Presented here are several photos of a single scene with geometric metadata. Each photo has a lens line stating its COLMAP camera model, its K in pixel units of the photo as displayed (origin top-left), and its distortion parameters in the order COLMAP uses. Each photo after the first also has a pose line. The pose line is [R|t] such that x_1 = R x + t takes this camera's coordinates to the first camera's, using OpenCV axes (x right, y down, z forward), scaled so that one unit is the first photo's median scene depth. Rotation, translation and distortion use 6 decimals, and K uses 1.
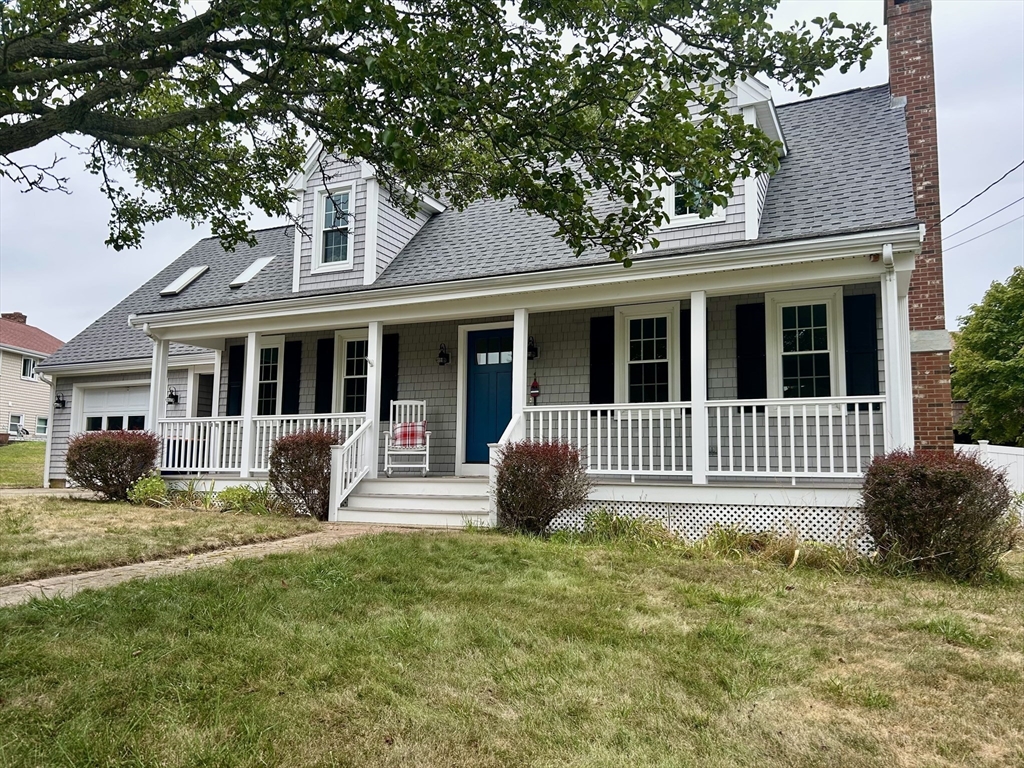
lens RADIAL K [[779.6, 0, 512.4], [0, 779.6, 384.8], [0, 0, 1]] dist [0.068472, -0.010371]
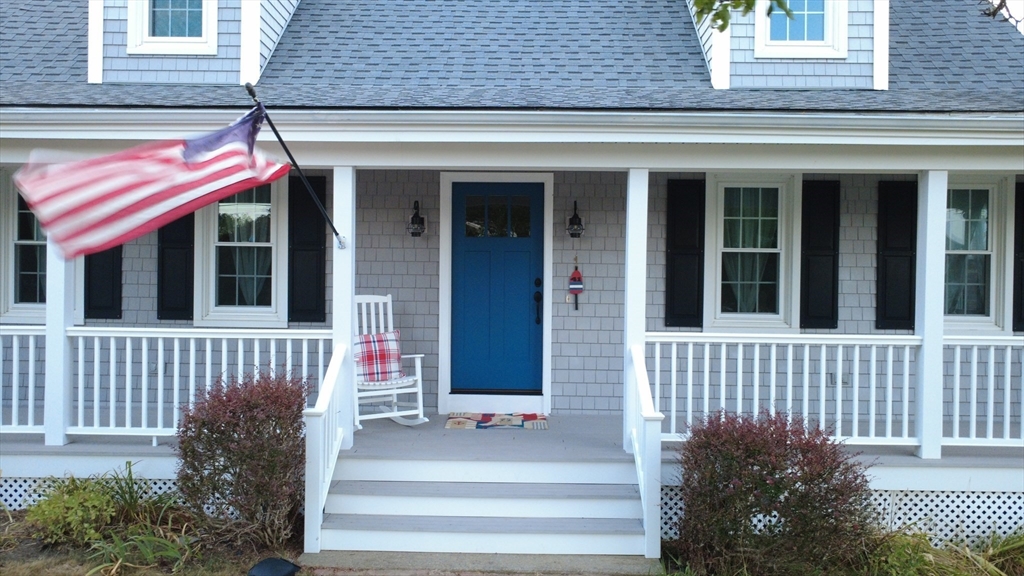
lens RADIAL K [[738.6, 0, 511.7], [0, 738.6, 288.2], [0, 0, 1]] dist [-0.015727, 0.001292]
pose [[0.906009, -0.008794, 0.423168, -0.270971], [-0.048841, 0.990934, 0.125161, -0.062059], [-0.420432, -0.134065, 0.897365, 0.446915]]
